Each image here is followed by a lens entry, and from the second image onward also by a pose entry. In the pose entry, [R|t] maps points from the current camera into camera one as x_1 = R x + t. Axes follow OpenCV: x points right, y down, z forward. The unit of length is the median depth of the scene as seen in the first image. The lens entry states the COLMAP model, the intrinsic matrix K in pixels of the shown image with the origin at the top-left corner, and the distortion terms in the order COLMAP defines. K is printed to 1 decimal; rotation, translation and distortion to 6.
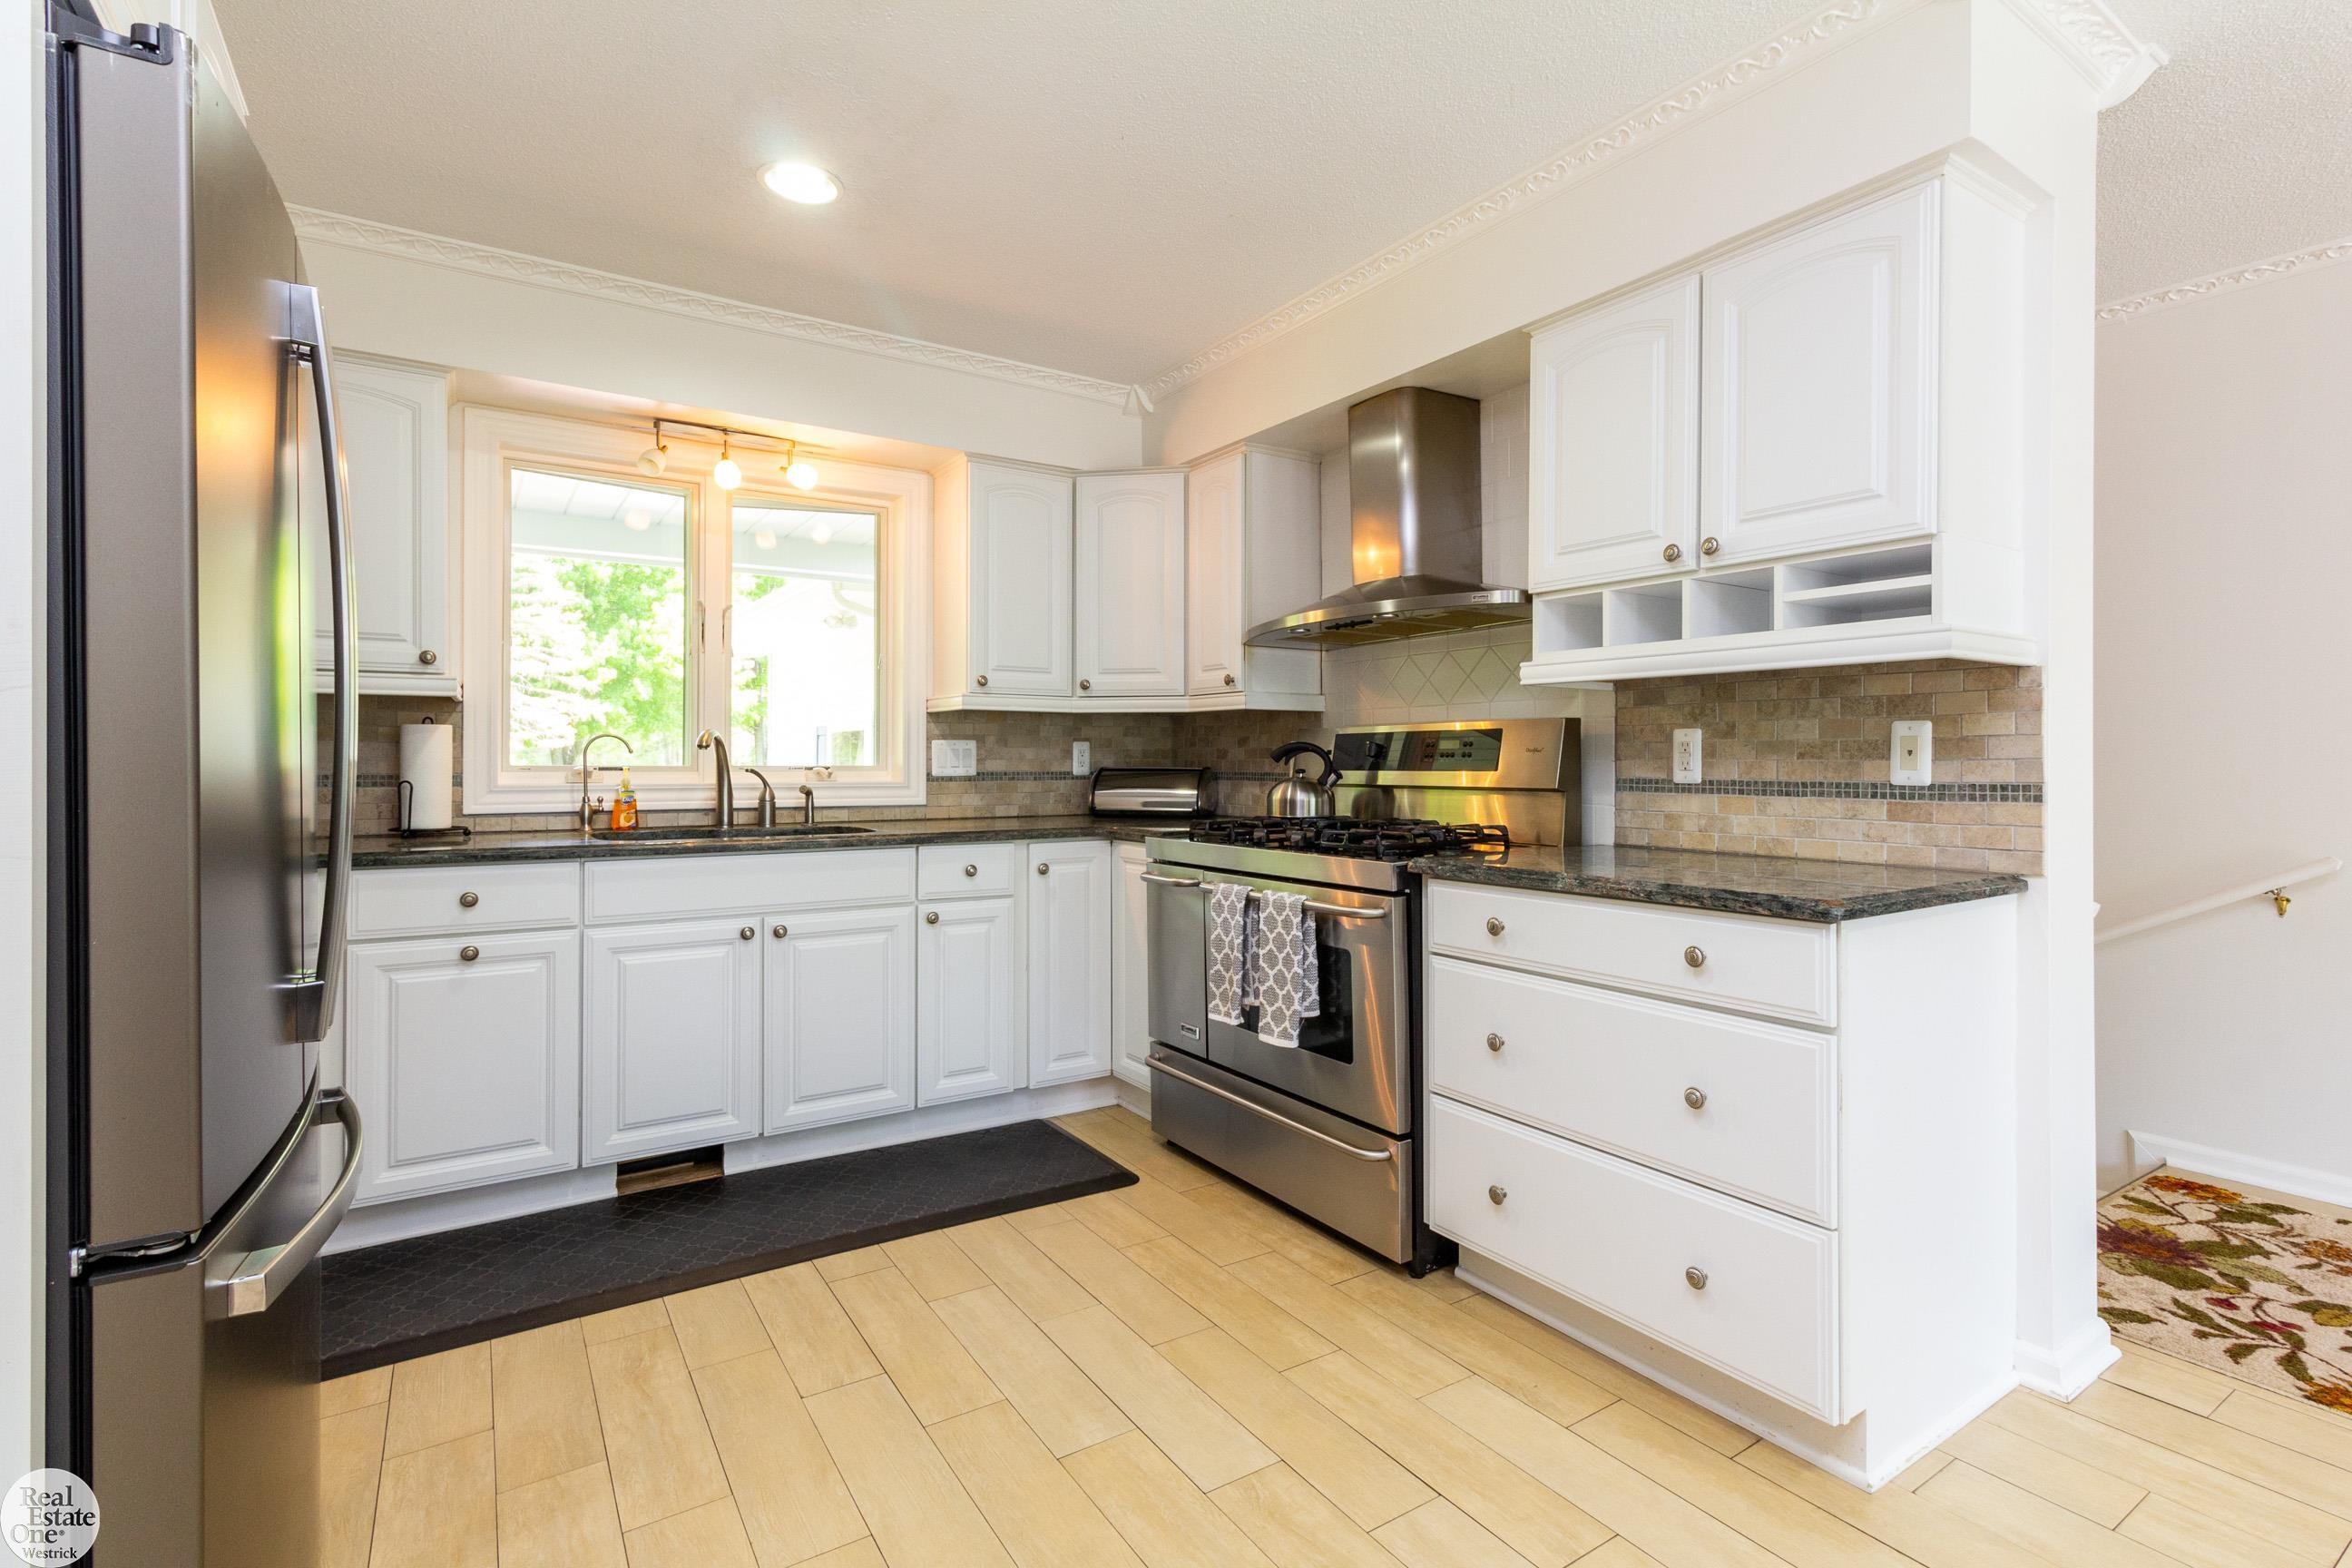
lens RADIAL K [[1100.5, 0, 1187.8], [0, 1100.5, 765.2], [0, 0, 1]] dist [0.002259, 0.006775]
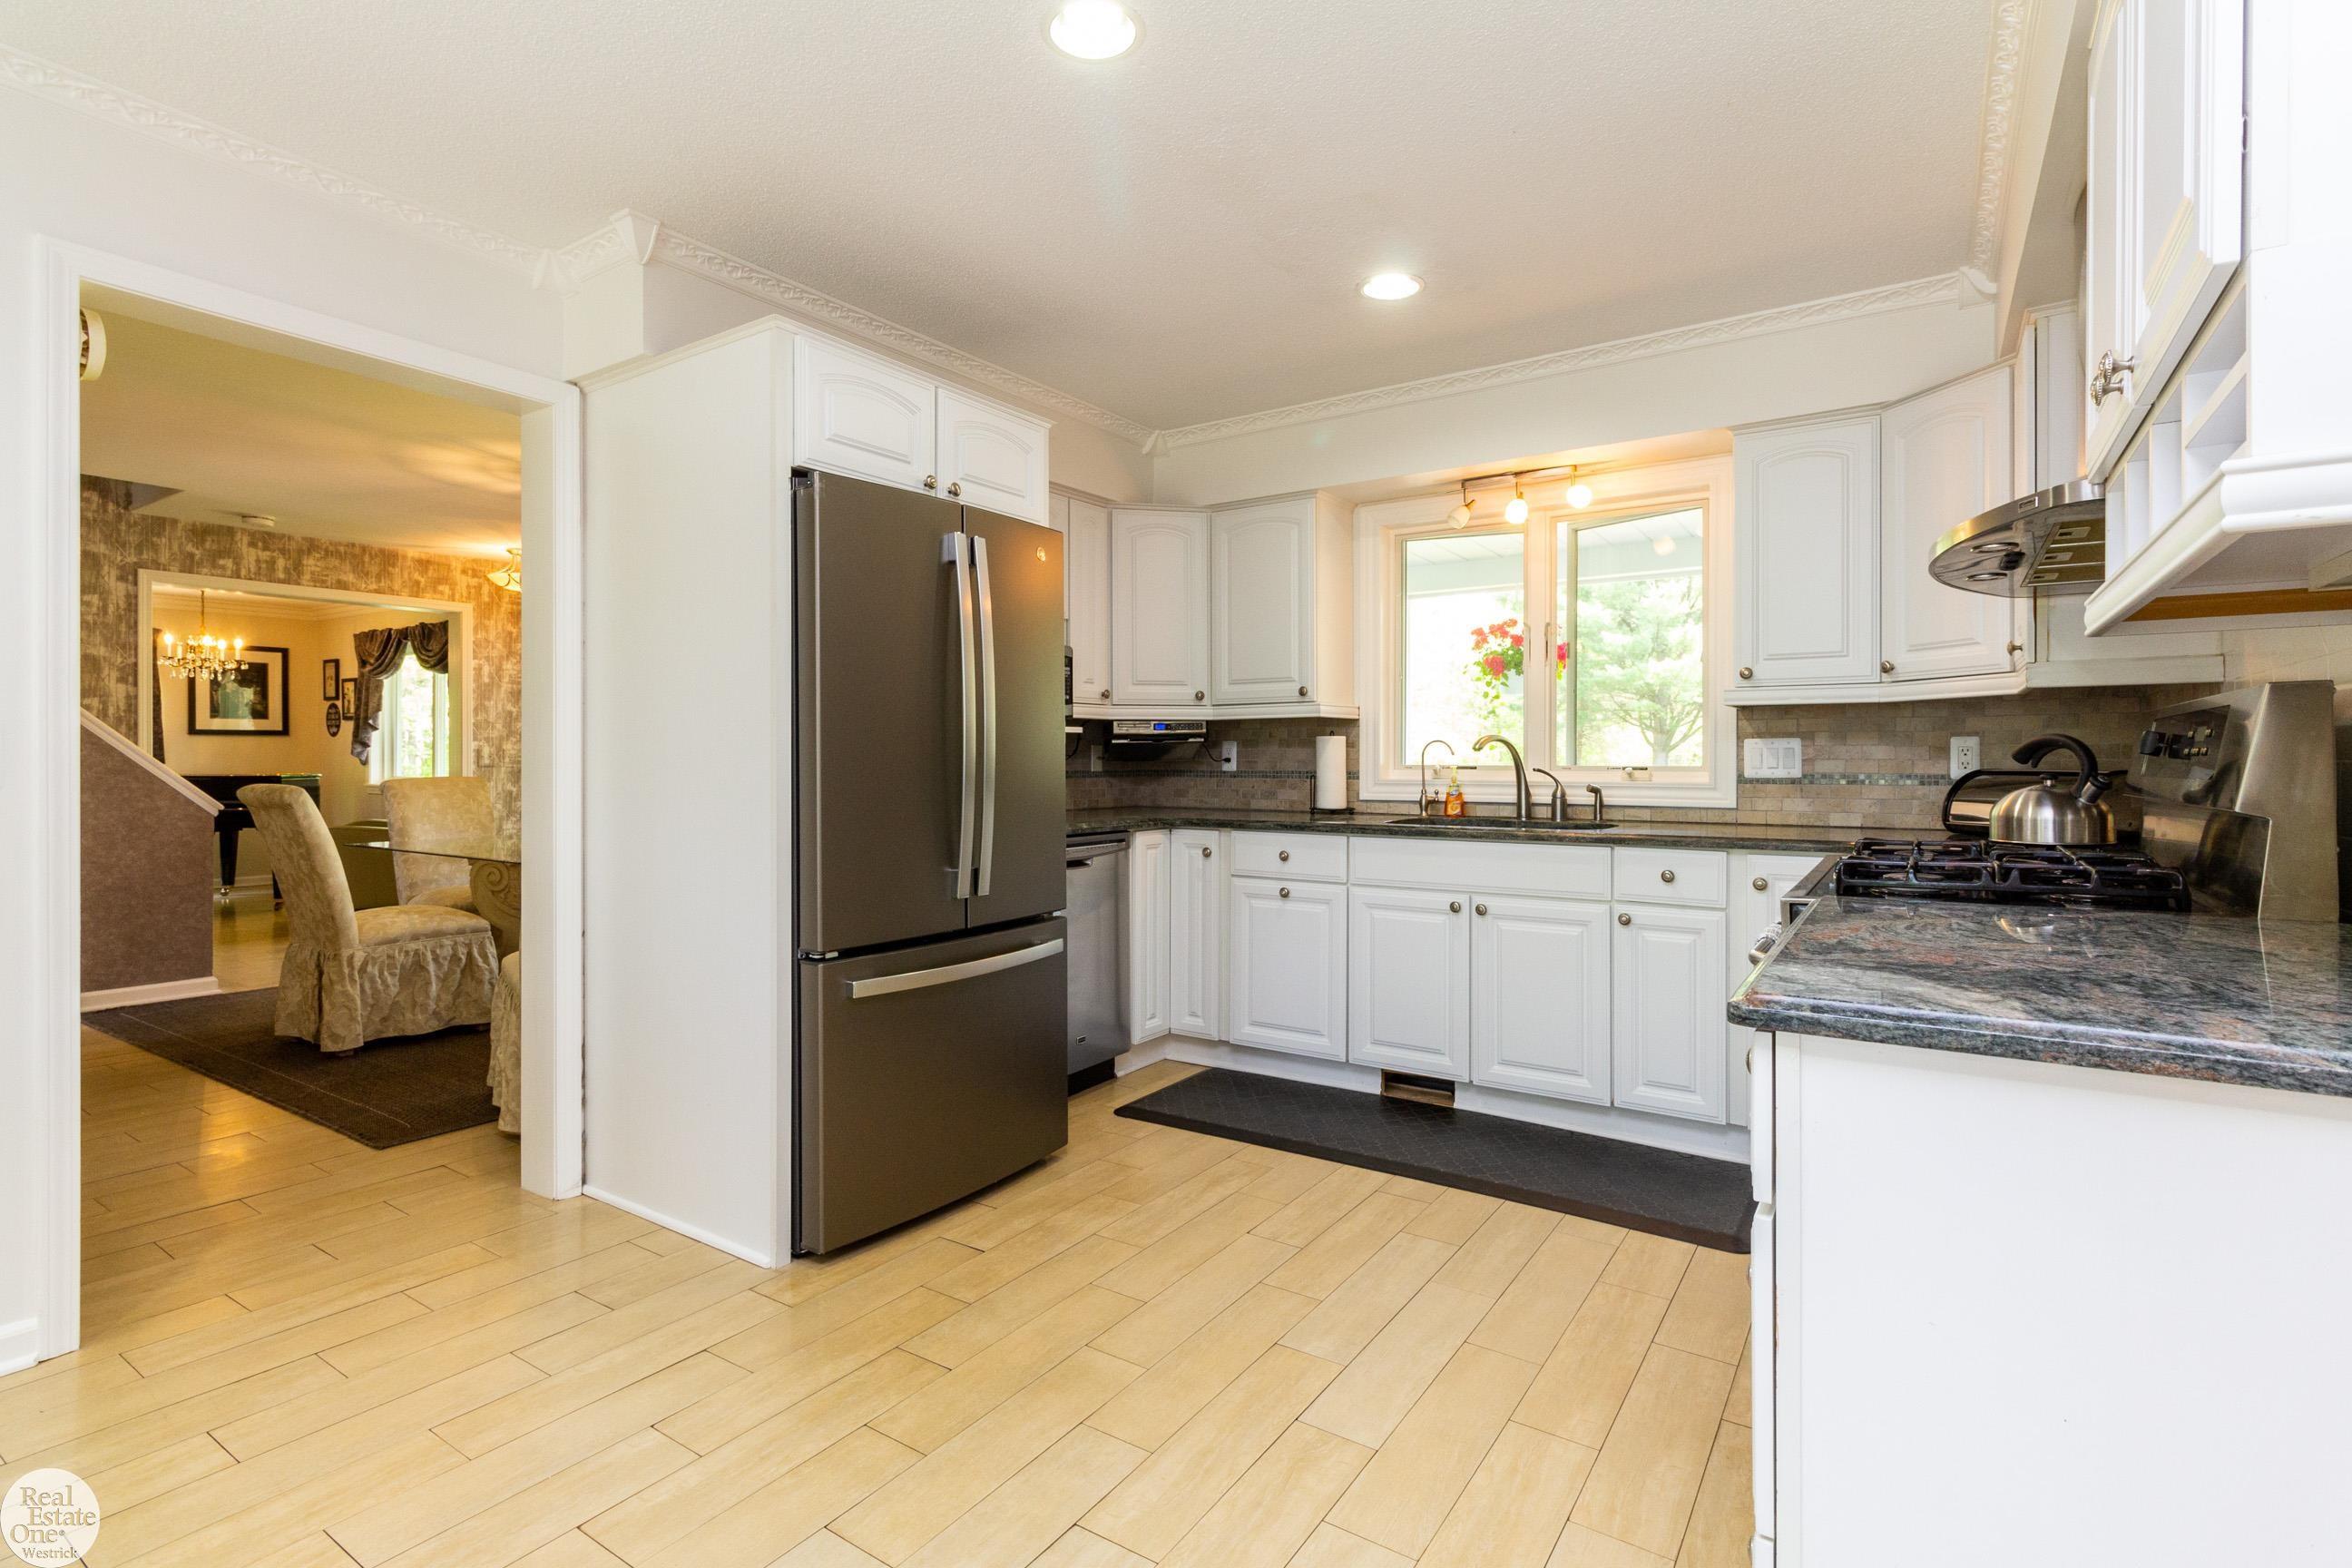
lens RADIAL K [[1100.5, 0, 1187.8], [0, 1100.5, 765.2], [0, 0, 1]] dist [0.002259, 0.006775]
pose [[0.399929, 0.002684, -0.916542, 0.509394], [-0.003157, 0.999994, 0.001551, -0.000664], [0.916541, 0.002273, 0.399935, 0.233813]]
